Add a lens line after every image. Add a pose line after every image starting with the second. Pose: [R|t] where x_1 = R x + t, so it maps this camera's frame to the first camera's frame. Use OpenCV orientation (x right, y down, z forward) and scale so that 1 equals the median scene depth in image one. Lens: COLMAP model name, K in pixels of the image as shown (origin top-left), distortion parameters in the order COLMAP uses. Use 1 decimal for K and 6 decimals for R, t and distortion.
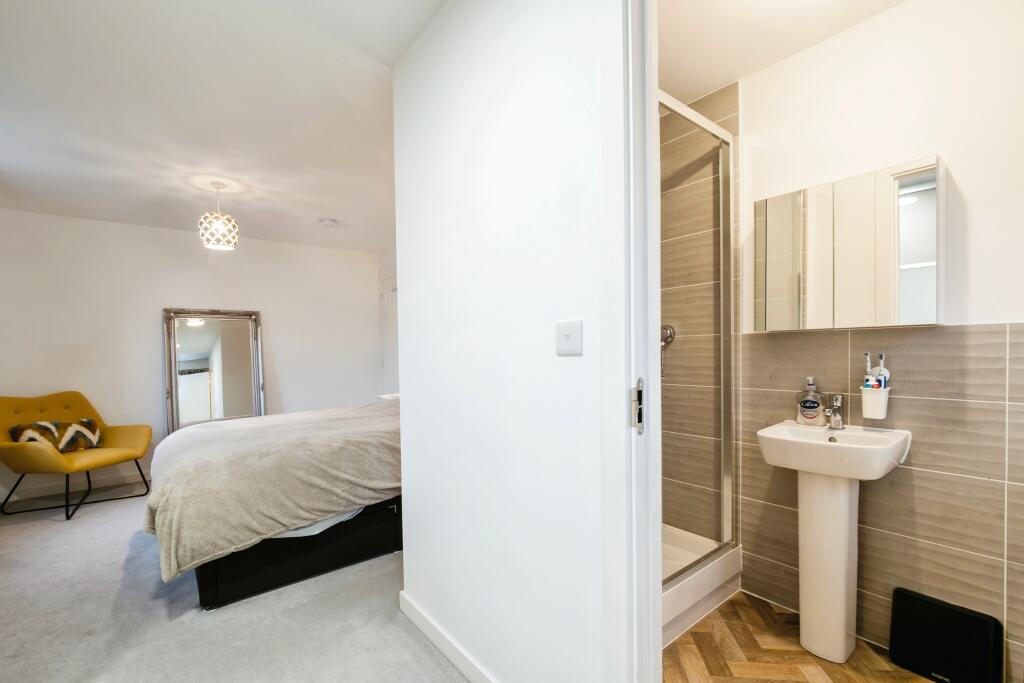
lens RADIAL K [[436.9, 0, 507.3], [0, 436.9, 354.8], [0, 0, 1]] dist [0.000743, 0.000809]
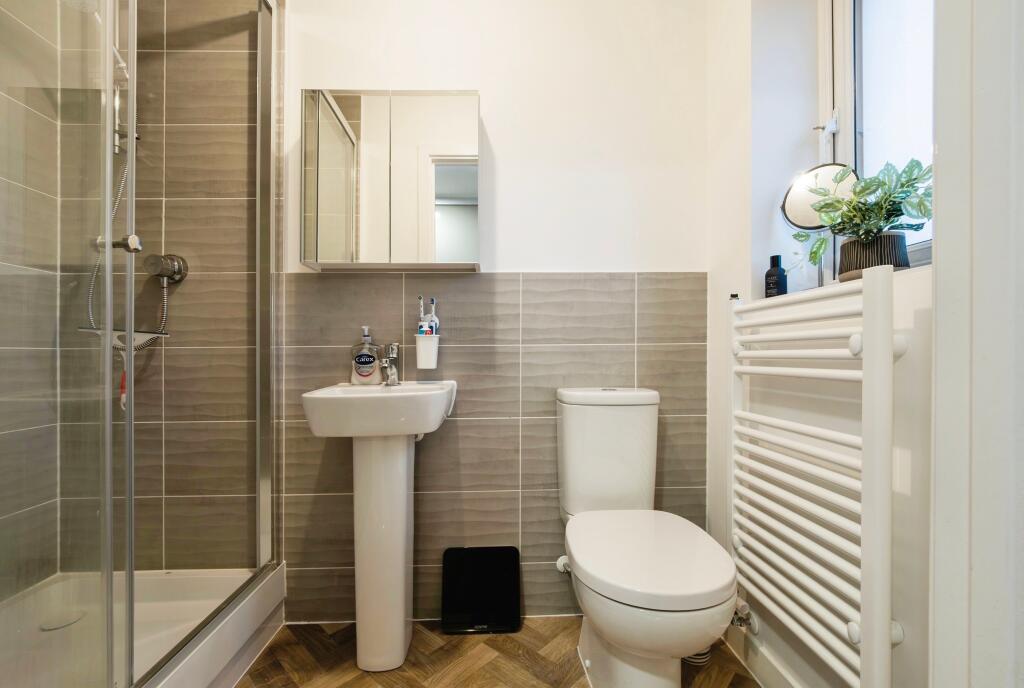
lens RADIAL K [[447.5, 0, 512.0], [0, 447.5, 344.0], [0, 0, 1]] dist [-0.020430, -0.000333]
pose [[0.595625, 0.012243, 0.803169, 0.184438], [0.009152, 0.999715, -0.022027, 0.104834], [-0.803211, 0.020470, 0.595343, 0.281692]]
